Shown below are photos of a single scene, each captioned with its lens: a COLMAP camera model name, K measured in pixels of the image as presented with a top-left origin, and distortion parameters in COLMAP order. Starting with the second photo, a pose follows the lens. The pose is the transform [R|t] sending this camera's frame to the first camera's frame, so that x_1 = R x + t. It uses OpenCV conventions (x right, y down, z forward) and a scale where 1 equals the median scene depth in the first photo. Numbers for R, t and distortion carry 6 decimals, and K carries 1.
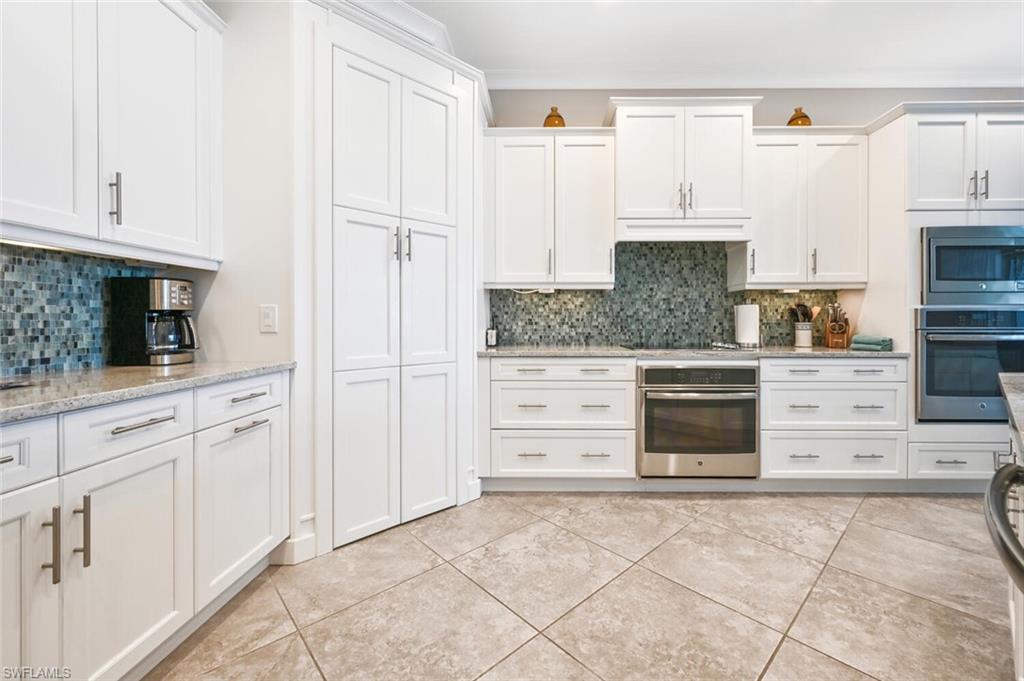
lens RADIAL K [[418.8, 0, 538.8], [0, 418.8, 322.0], [0, 0, 1]] dist [0.014975, 0.000023]
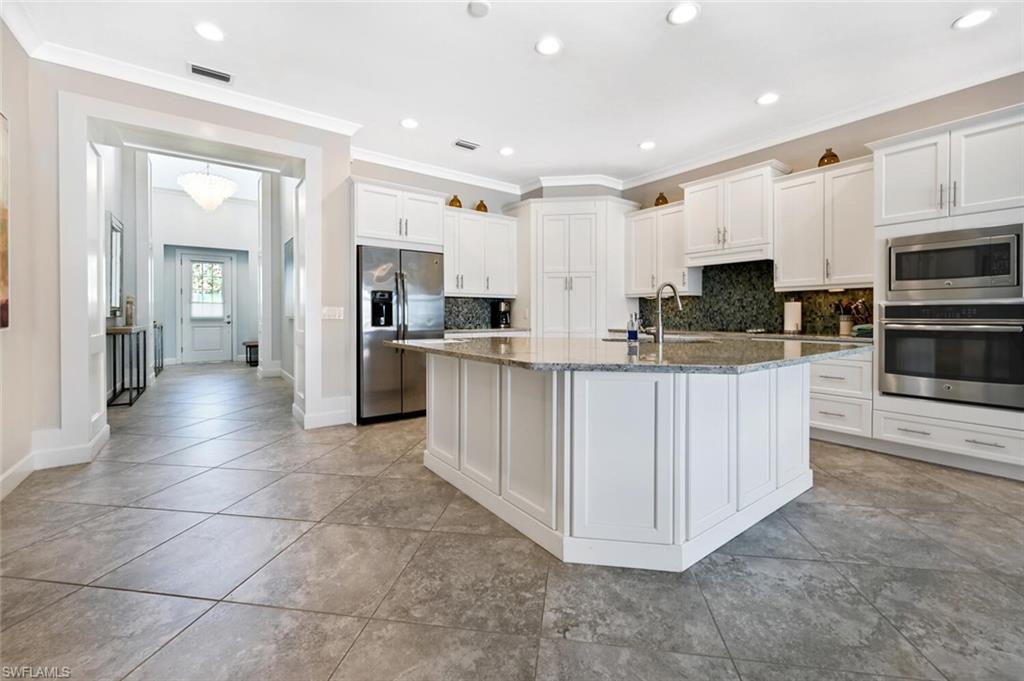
lens RADIAL K [[418.8, 0, 538.8], [0, 418.8, 322.0], [0, 0, 1]] dist [0.014975, 0.000023]
pose [[0.634913, 0.012327, -0.772485, 1.091185], [-0.001266, 0.999888, 0.014915, 0.003716], [0.772582, -0.008492, 0.634858, -0.522608]]
